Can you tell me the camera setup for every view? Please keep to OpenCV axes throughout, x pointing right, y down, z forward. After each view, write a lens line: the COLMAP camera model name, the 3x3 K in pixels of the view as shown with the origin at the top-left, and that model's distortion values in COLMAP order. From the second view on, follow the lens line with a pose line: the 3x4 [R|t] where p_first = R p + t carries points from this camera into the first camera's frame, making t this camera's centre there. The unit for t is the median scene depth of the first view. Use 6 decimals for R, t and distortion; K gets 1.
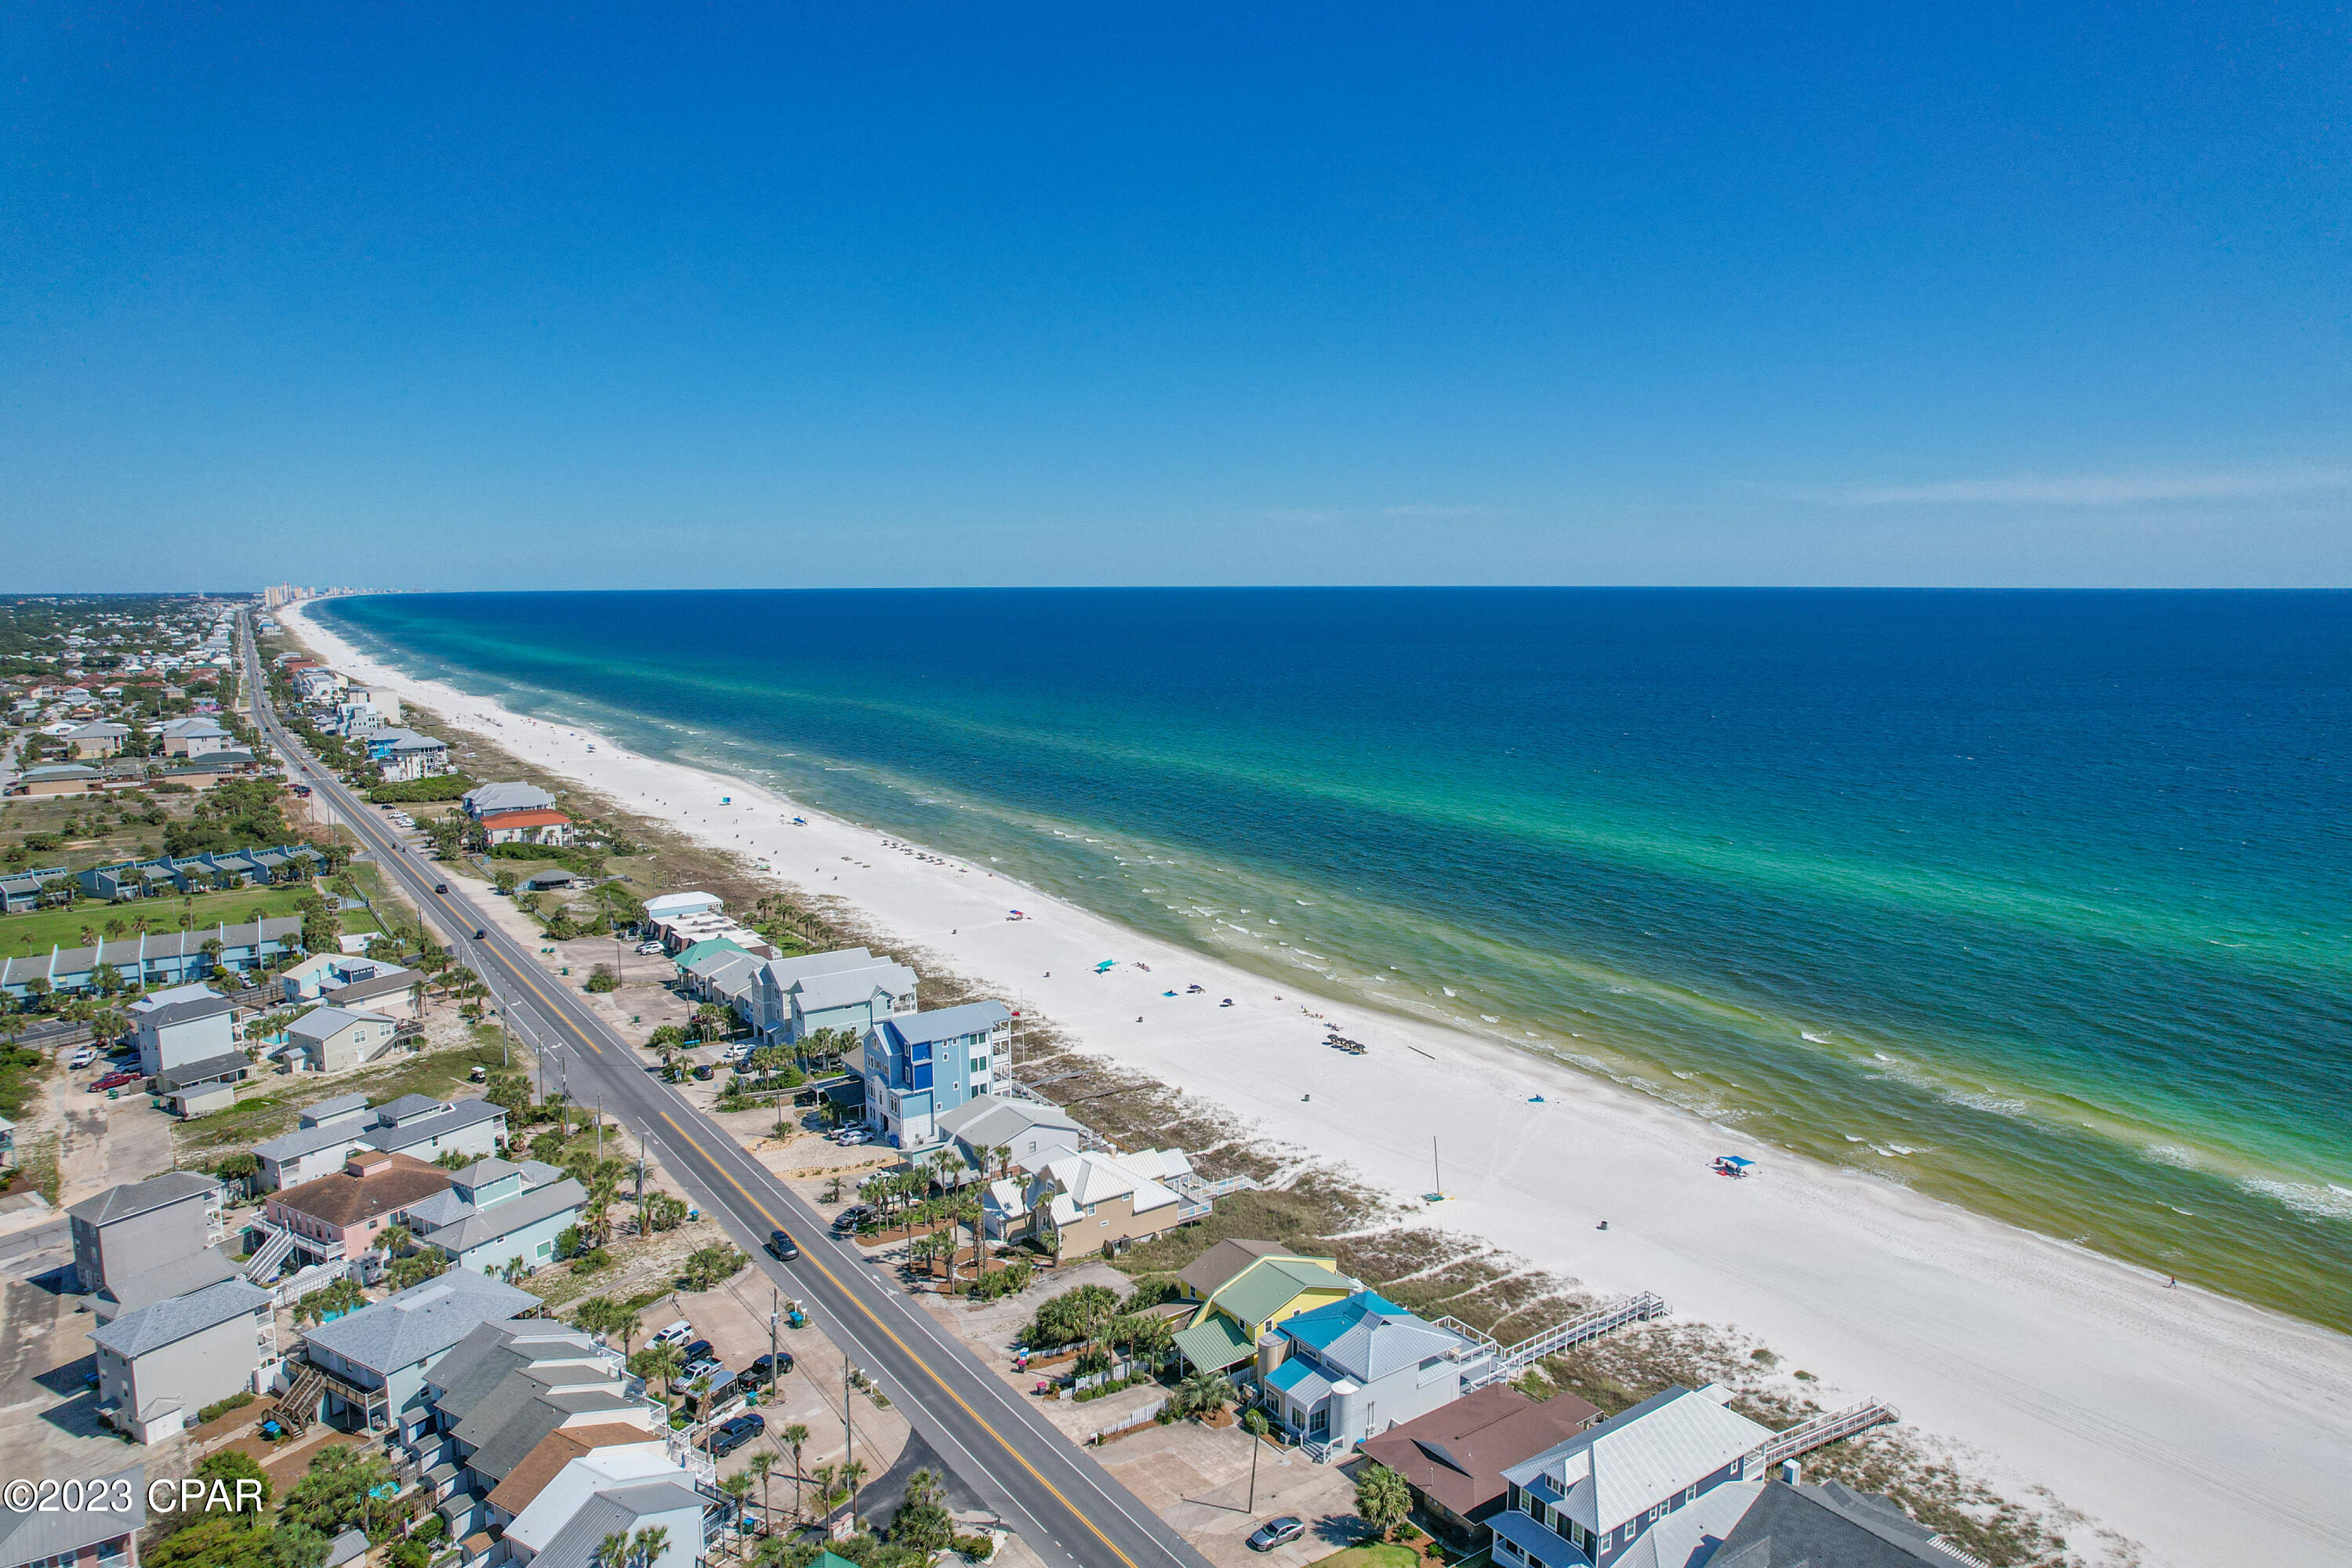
lens RADIAL K [[1499.1, 0, 1189.9], [0, 1499.1, 798.7], [0, 0, 1]] dist [-0.070605, 0.067203]
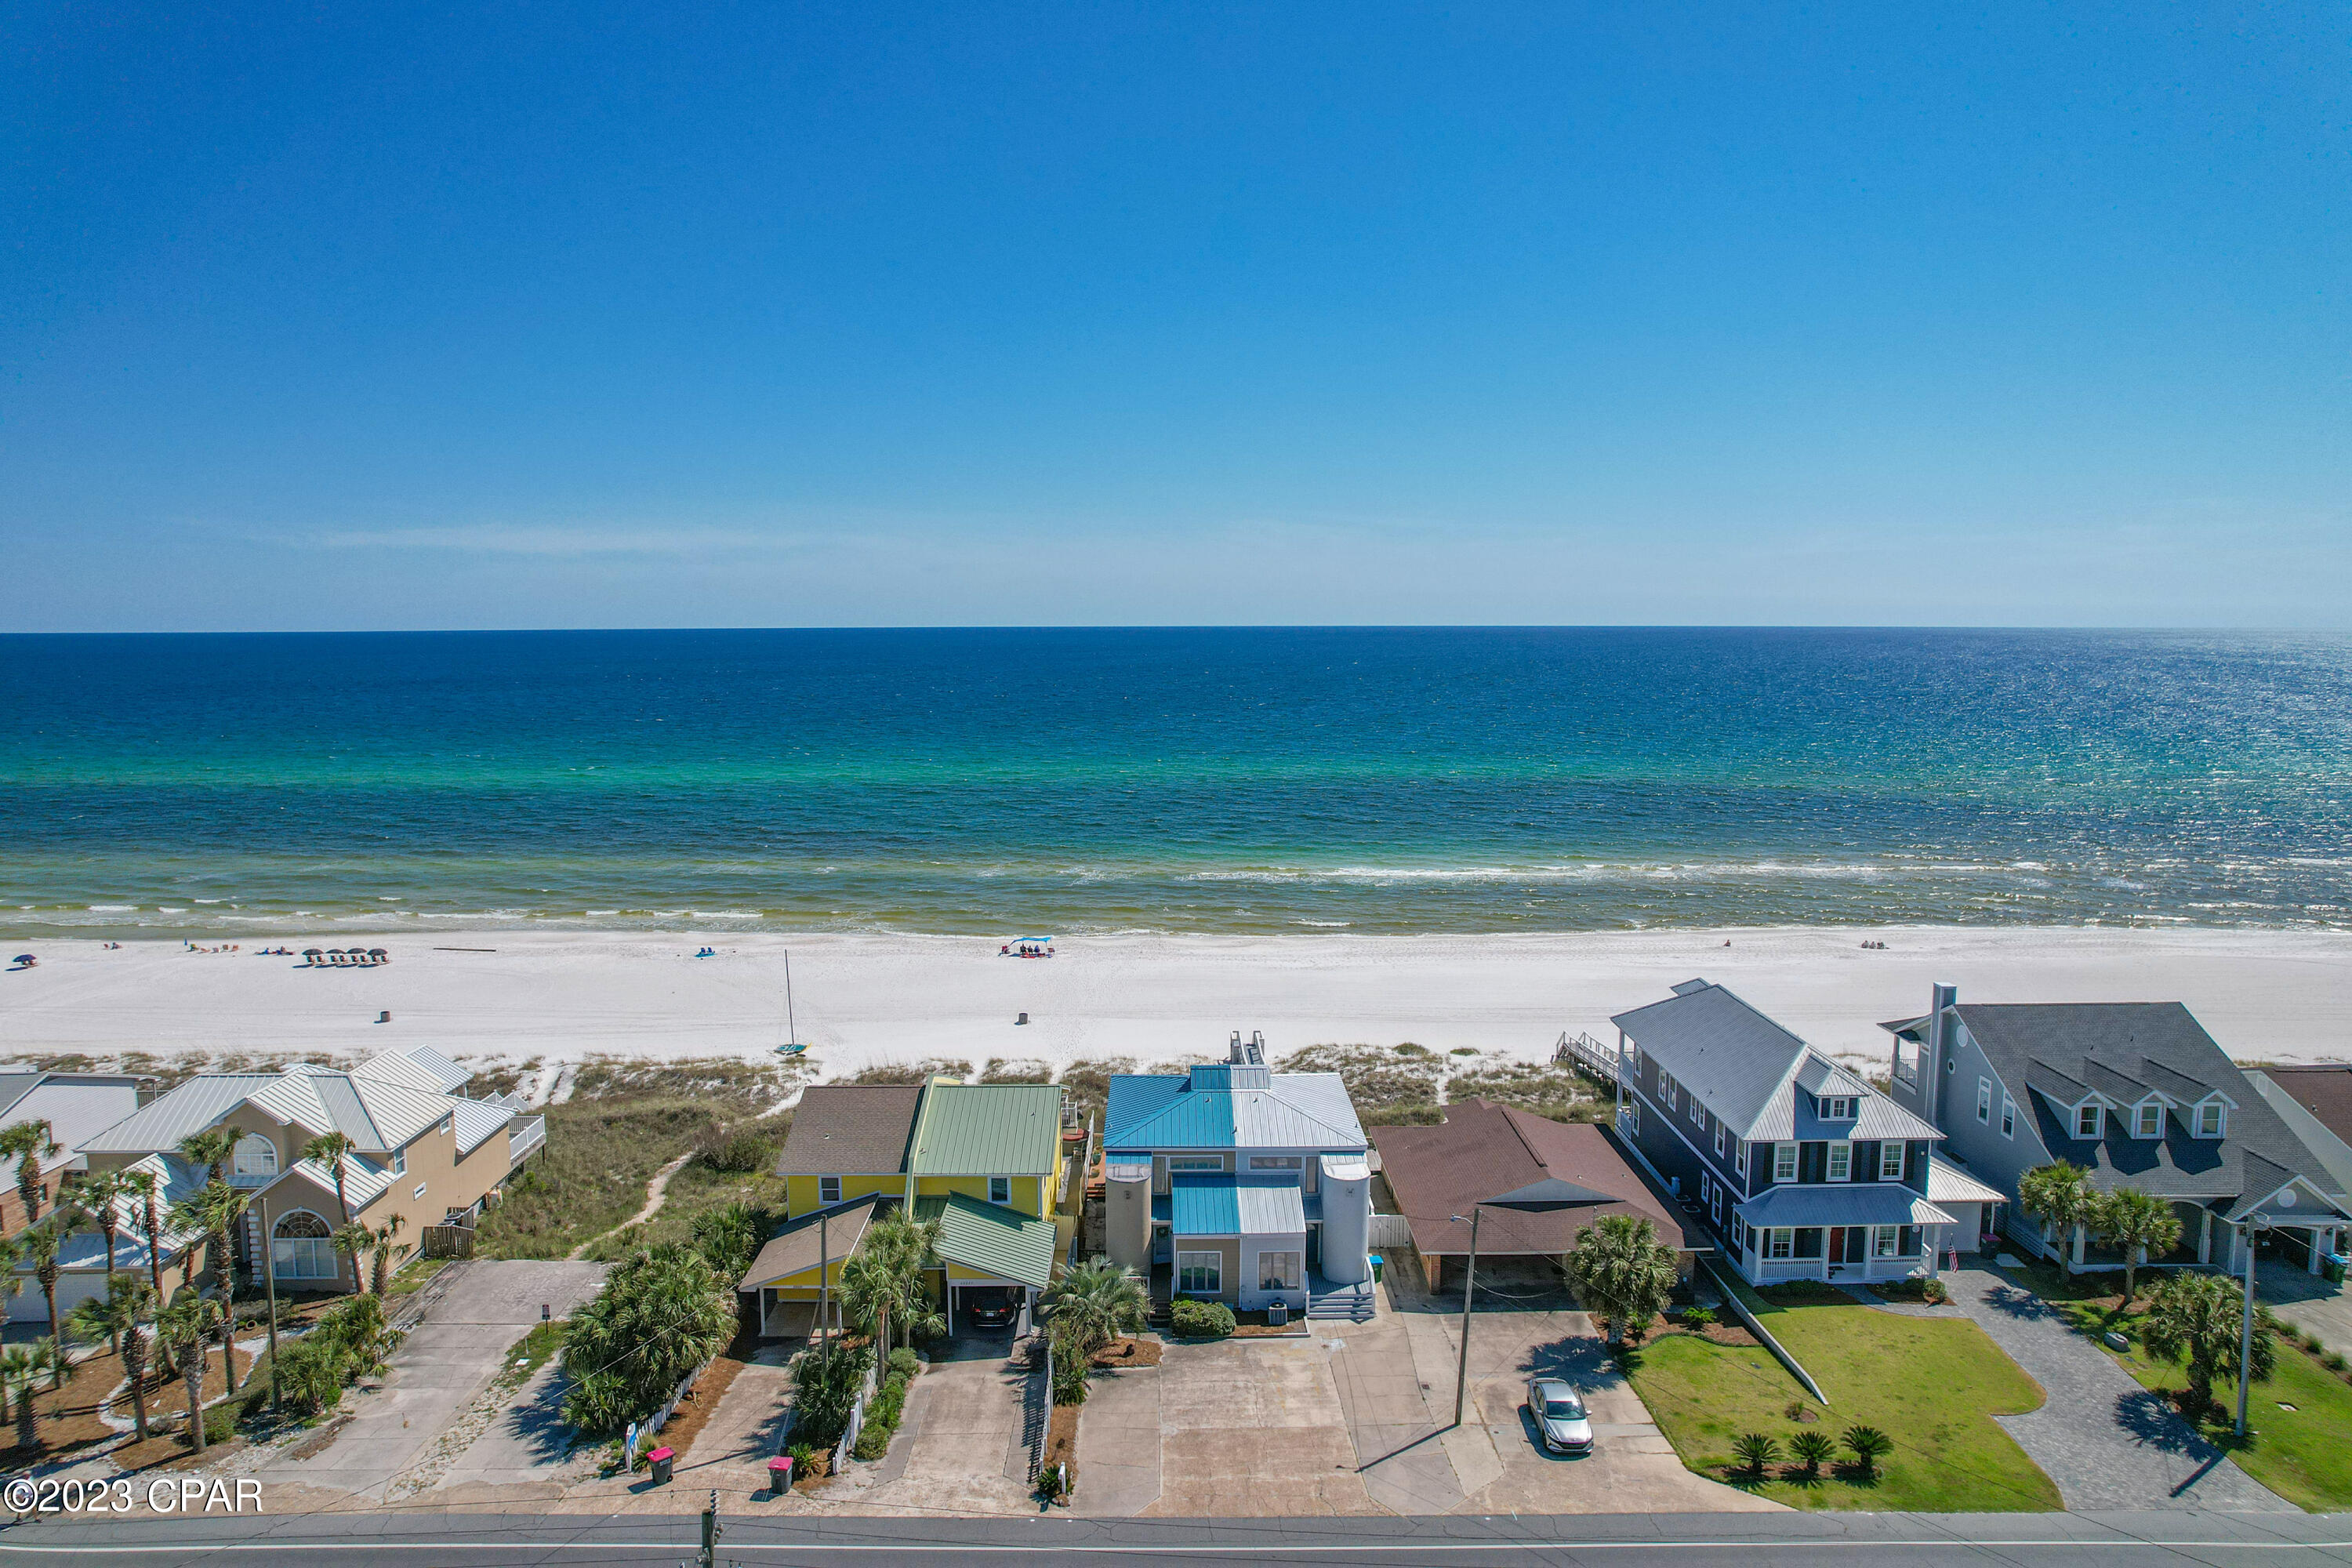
lens RADIAL K [[1496.3, 0, 1191.6], [0, 1496.3, 797.1], [0, 0, 1]] dist [-0.091711, 0.084742]
pose [[0.572909, -0.094502, 0.814152, -0.234825], [0.119726, 0.992325, 0.030934, 0.160451], [-0.810827, 0.079753, 0.579827, 0.485120]]
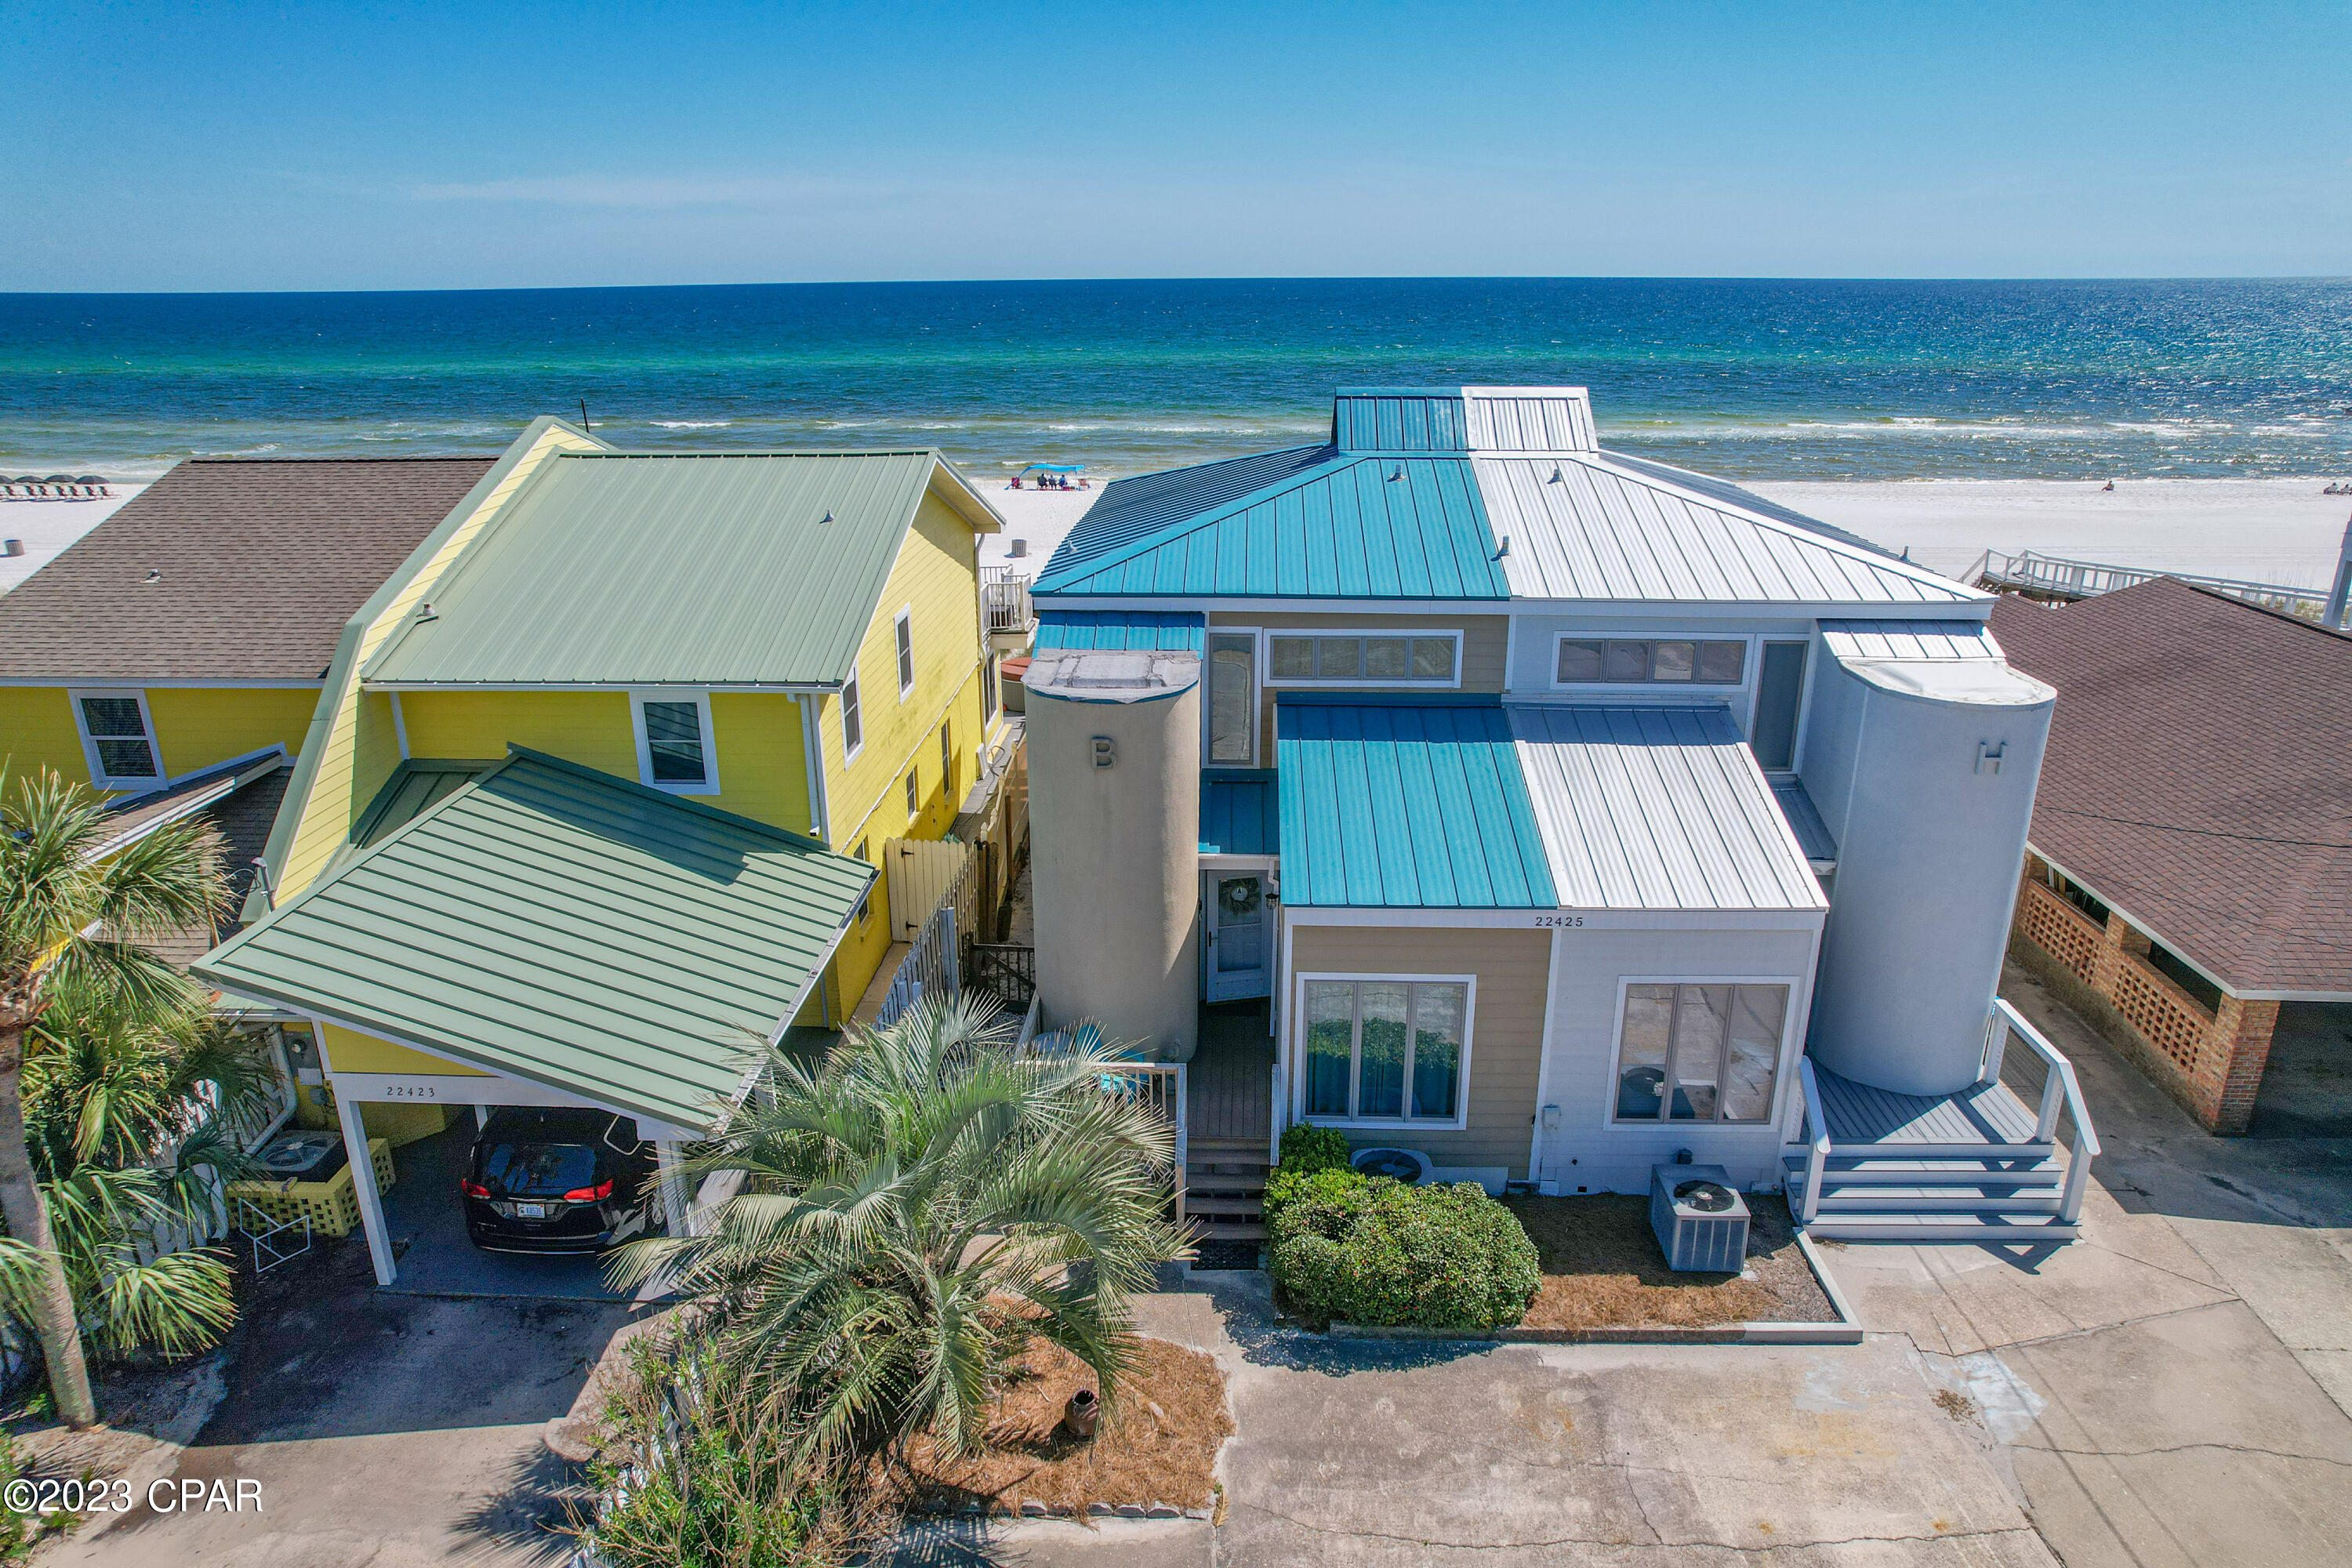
lens RADIAL K [[1499.1, 0, 1189.9], [0, 1499.1, 798.7], [0, 0, 1]] dist [-0.070605, 0.067203]
pose [[0.620852, -0.261382, 0.739068, -0.029932], [0.120070, 0.963358, 0.239842, 0.244763], [-0.774678, -0.060166, 0.629487, 0.648092]]
